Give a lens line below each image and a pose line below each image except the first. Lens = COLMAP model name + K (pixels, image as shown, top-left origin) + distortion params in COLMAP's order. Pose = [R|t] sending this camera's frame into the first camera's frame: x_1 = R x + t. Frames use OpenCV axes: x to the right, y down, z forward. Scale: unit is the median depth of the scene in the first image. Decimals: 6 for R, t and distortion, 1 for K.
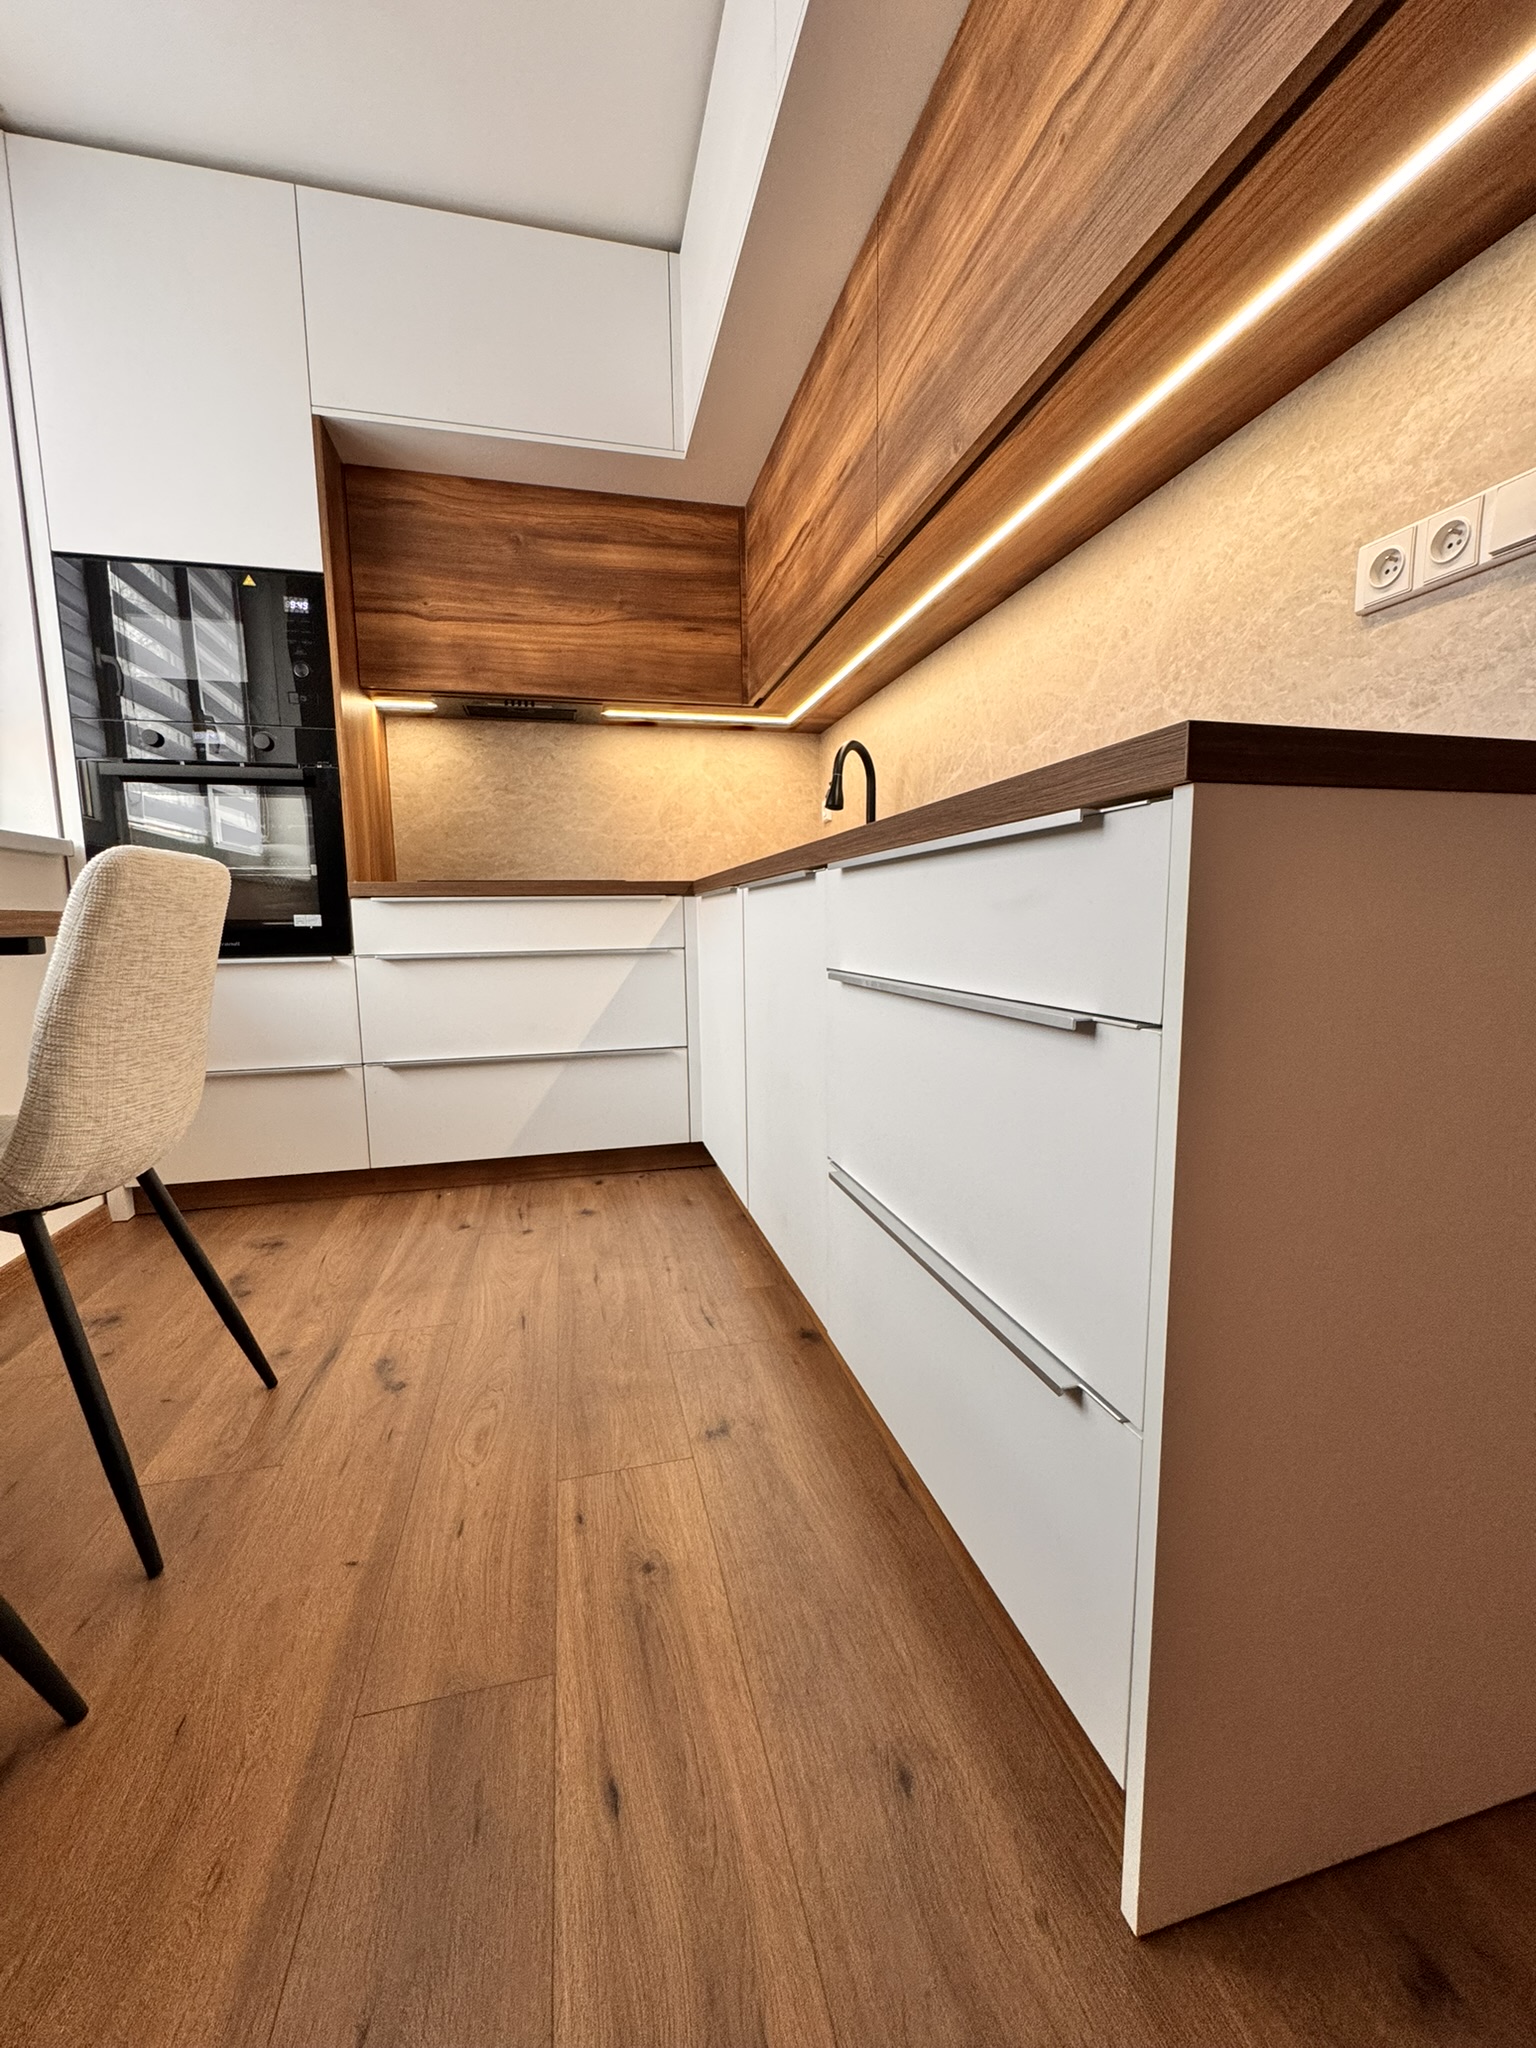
lens RADIAL K [[817.5, 0, 770.8], [0, 817.5, 1021.5], [0, 0, 1]] dist [-0.002447, 0.000036]
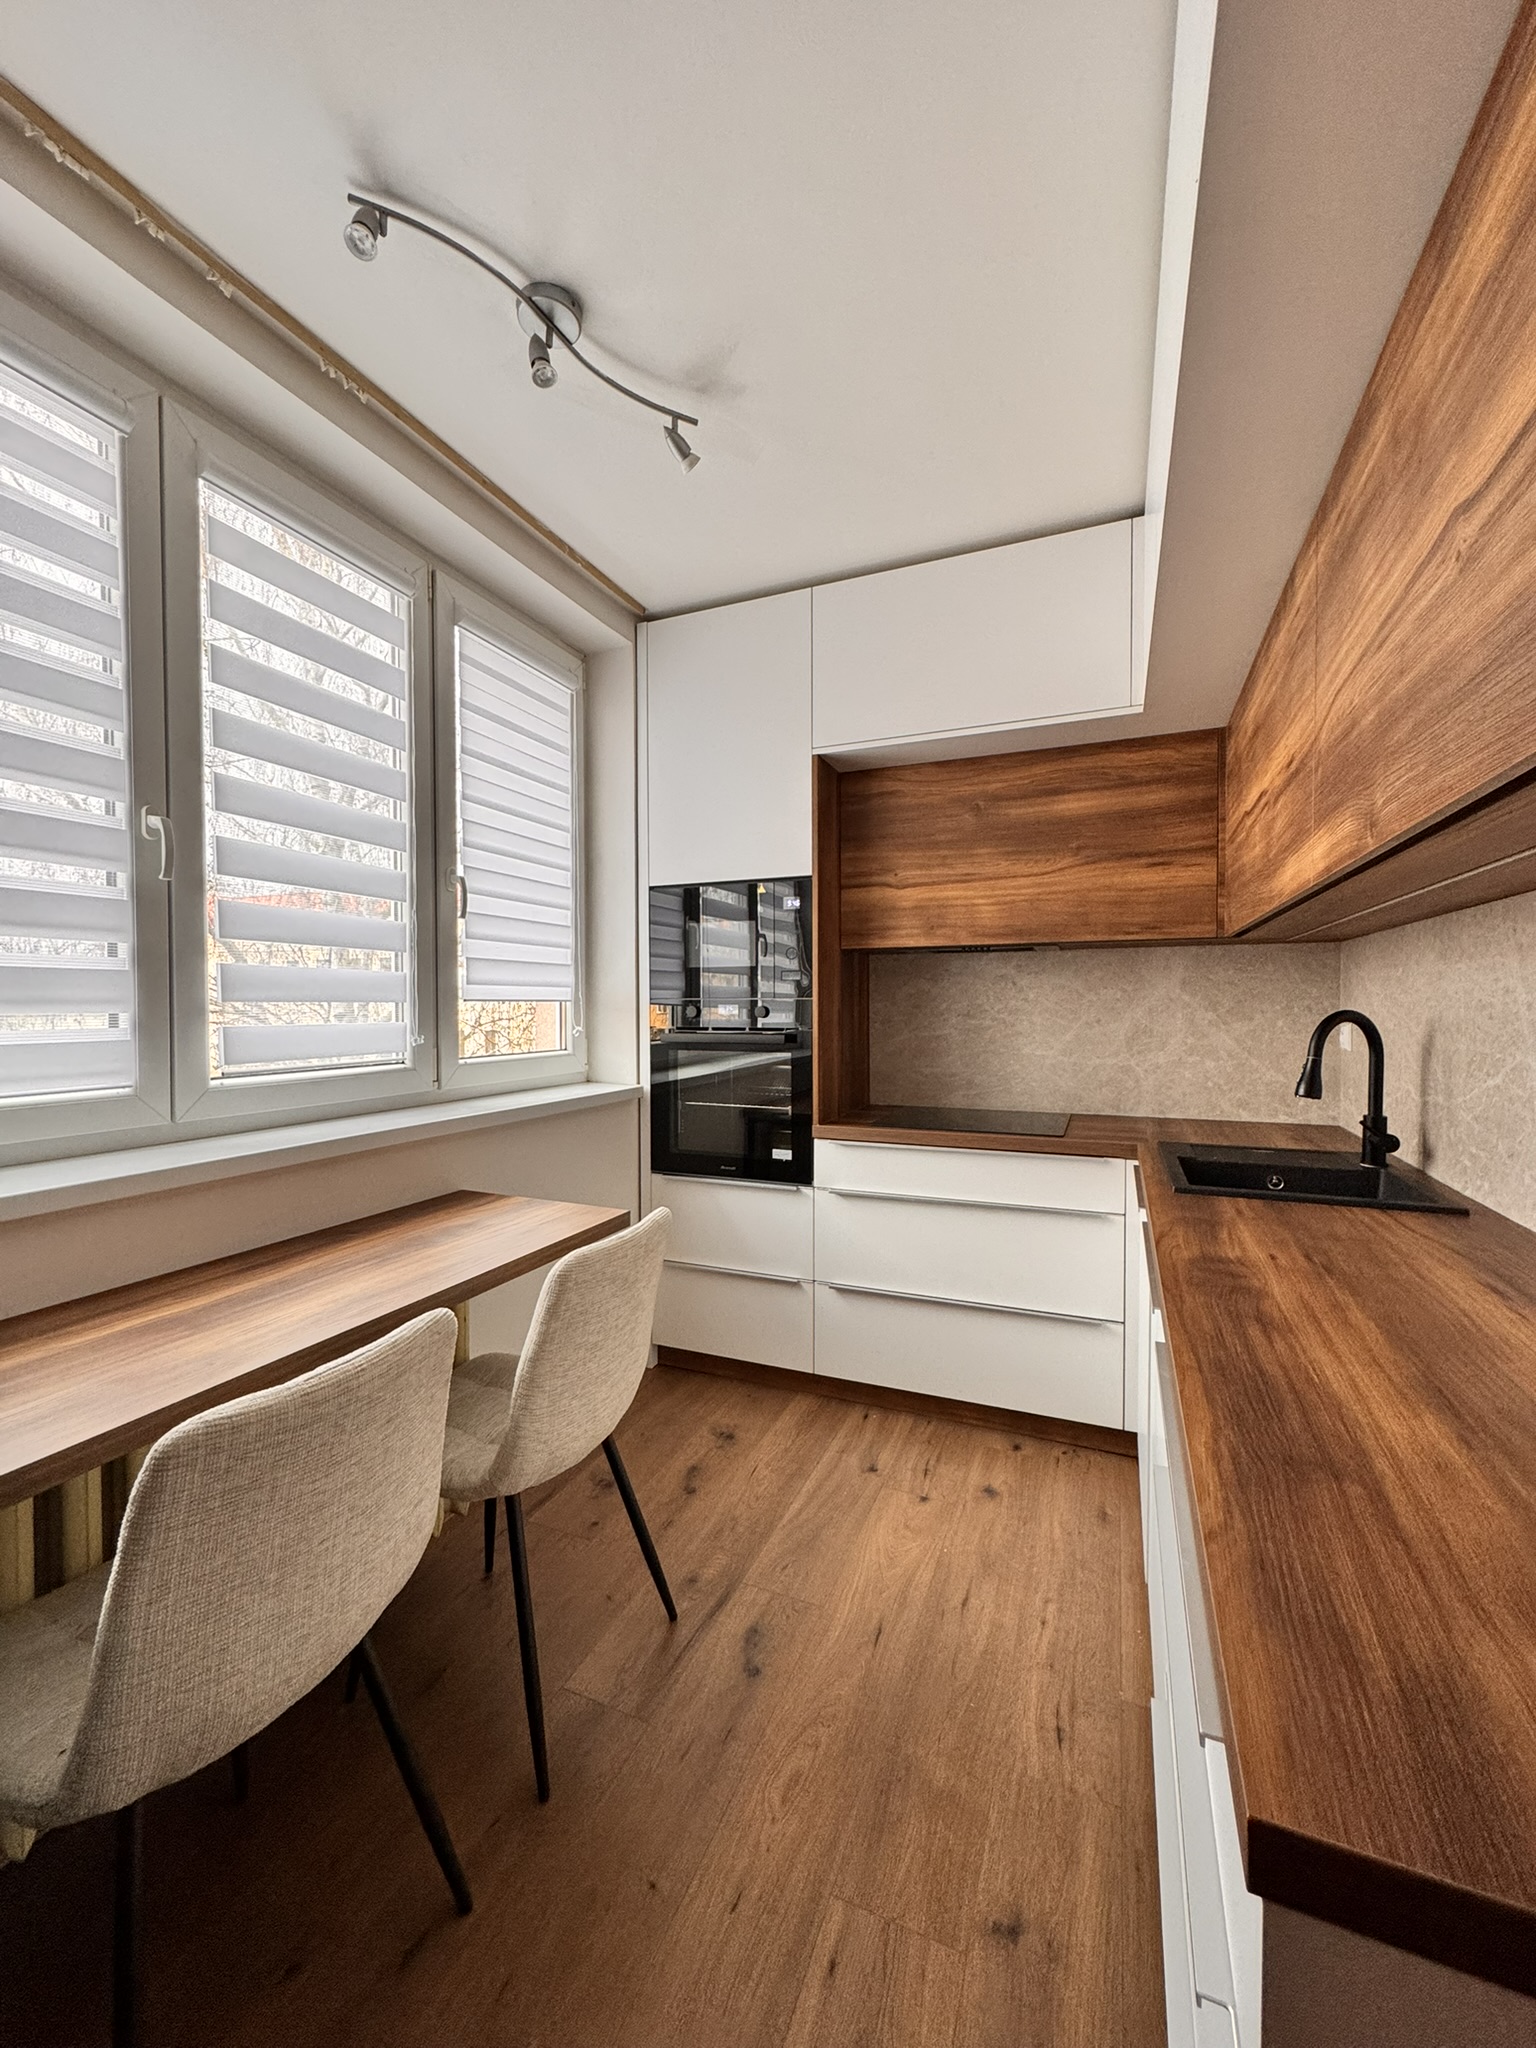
lens RADIAL K [[816.2, 0, 770.6], [0, 816.2, 1021.3], [0, 0, 1]] dist [-0.002027, -0.000081]
pose [[0.797140, 0.025106, -0.603272, 0.144609], [-0.083005, 0.994206, -0.068305, -0.244495], [0.598062, 0.104523, 0.794605, 0.015688]]
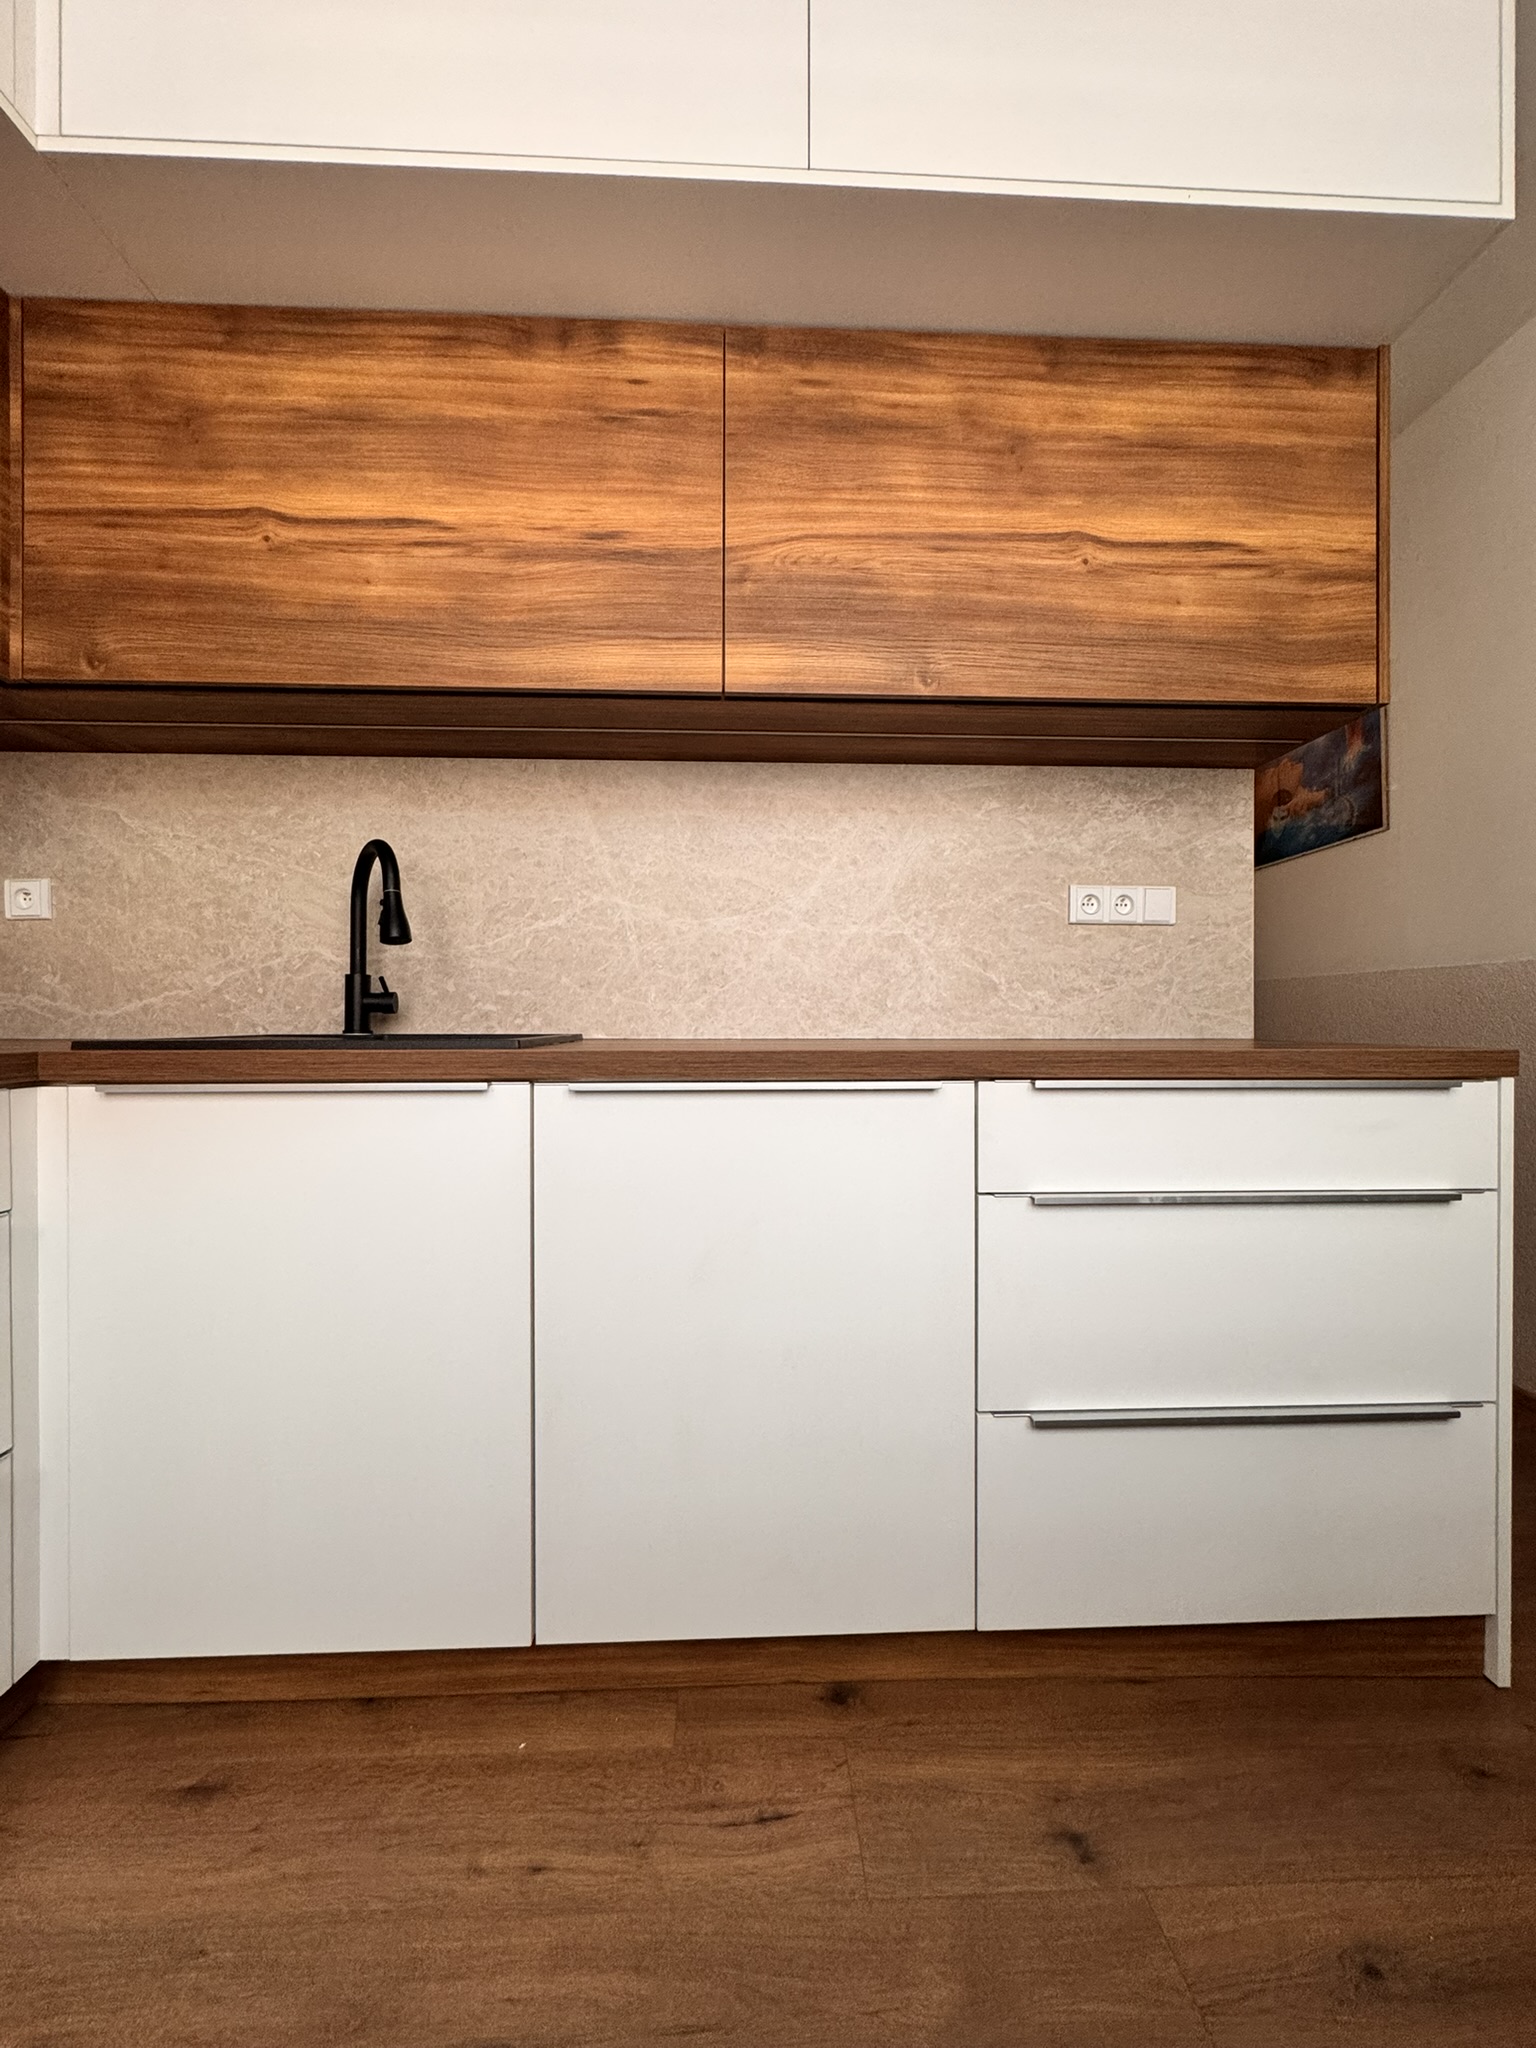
lens RADIAL K [[817.5, 0, 770.8], [0, 817.5, 1021.5], [0, 0, 1]] dist [-0.002447, 0.000036]
pose [[0.205371, 0.009628, 0.978637, -0.506191], [0.116810, 0.992563, -0.034278, -0.147437], [-0.971688, 0.121354, 0.202719, 0.611840]]
